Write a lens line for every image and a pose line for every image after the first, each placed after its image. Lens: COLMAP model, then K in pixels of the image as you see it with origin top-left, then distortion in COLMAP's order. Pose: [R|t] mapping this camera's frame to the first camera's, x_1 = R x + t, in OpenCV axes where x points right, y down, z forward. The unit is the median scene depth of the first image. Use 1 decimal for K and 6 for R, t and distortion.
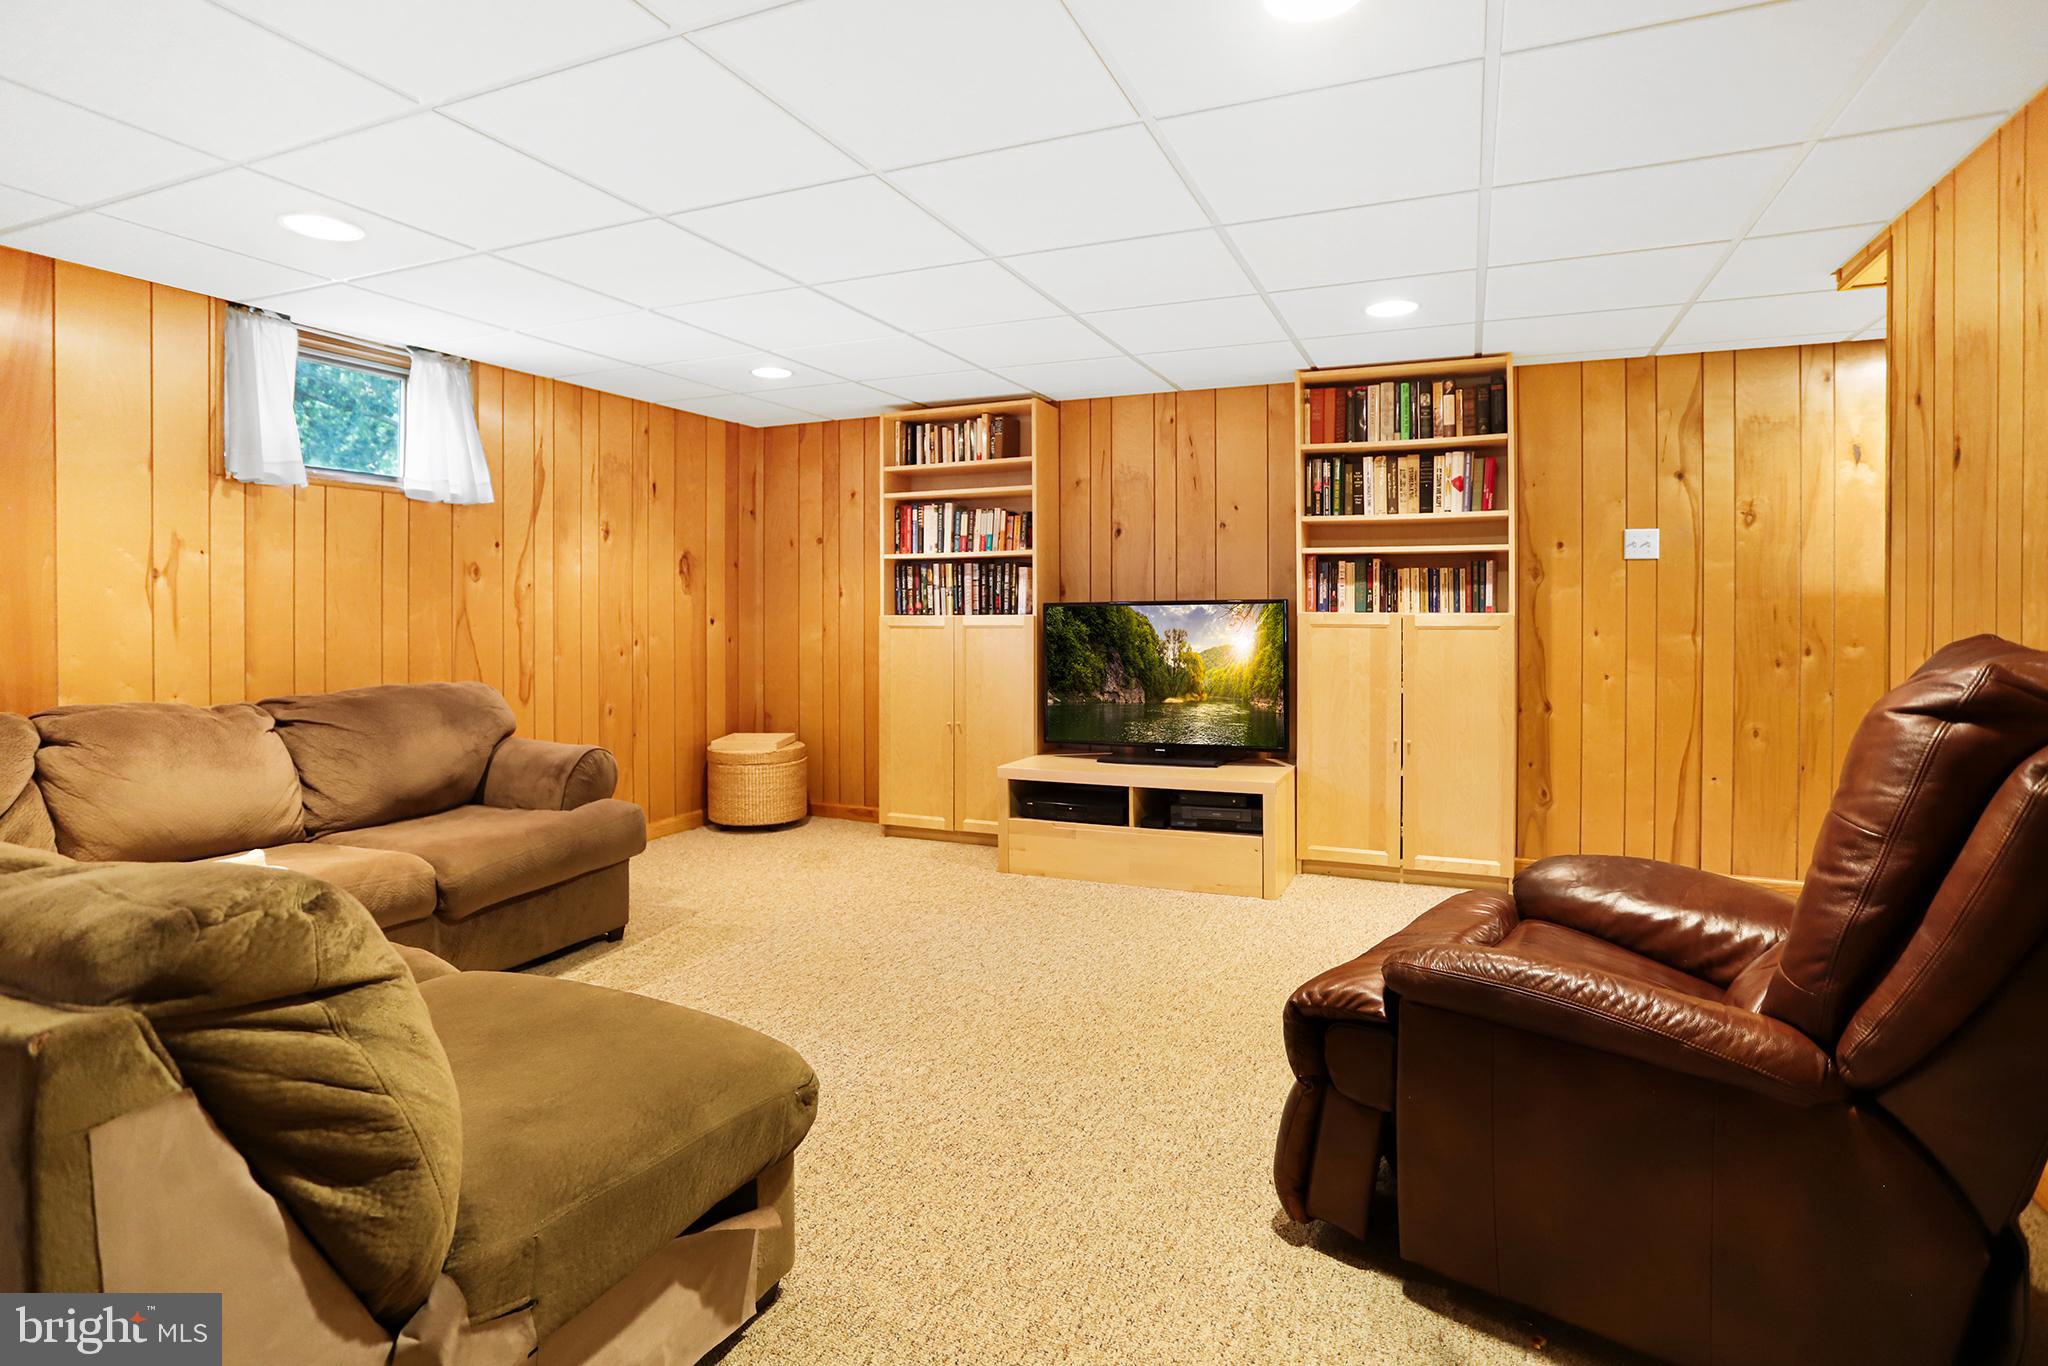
lens RADIAL K [[1037.3, 0, 1025.9], [0, 1037.3, 624.2], [0, 0, 1]] dist [-0.043570, -0.000129]
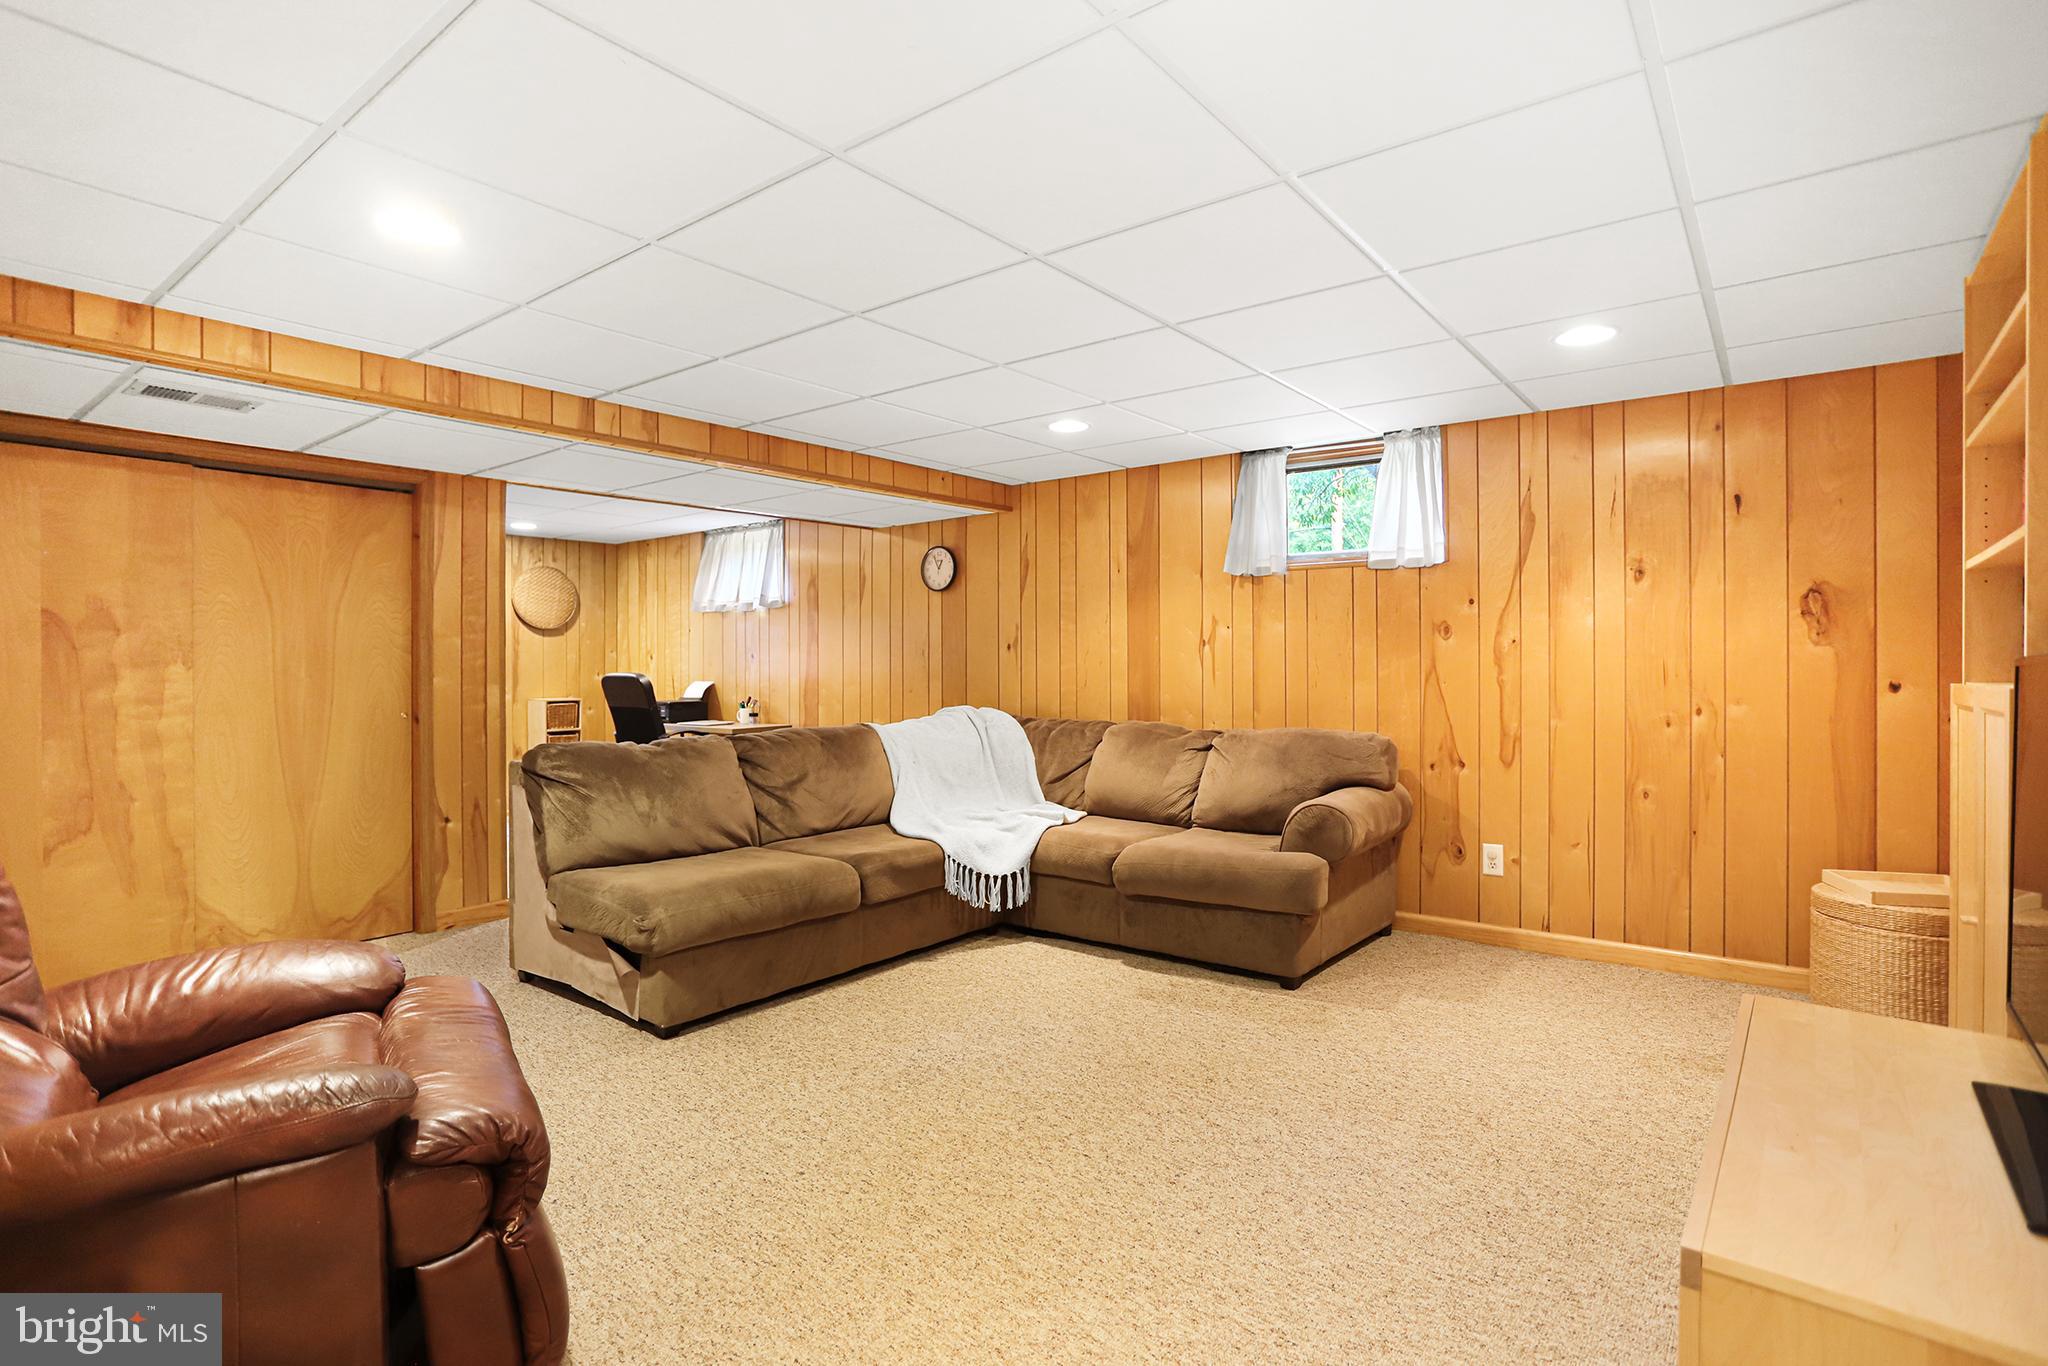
lens RADIAL K [[1012.7, 0, 1024.0], [0, 1012.7, 683.0], [0, 0, 1]] dist [-0.040009, 0.000086]
pose [[-0.257544, 0.023983, -0.965969, 0.530598], [-0.011553, 0.999544, 0.027897, -0.020735], [0.966197, 0.018345, -0.257150, 0.823766]]
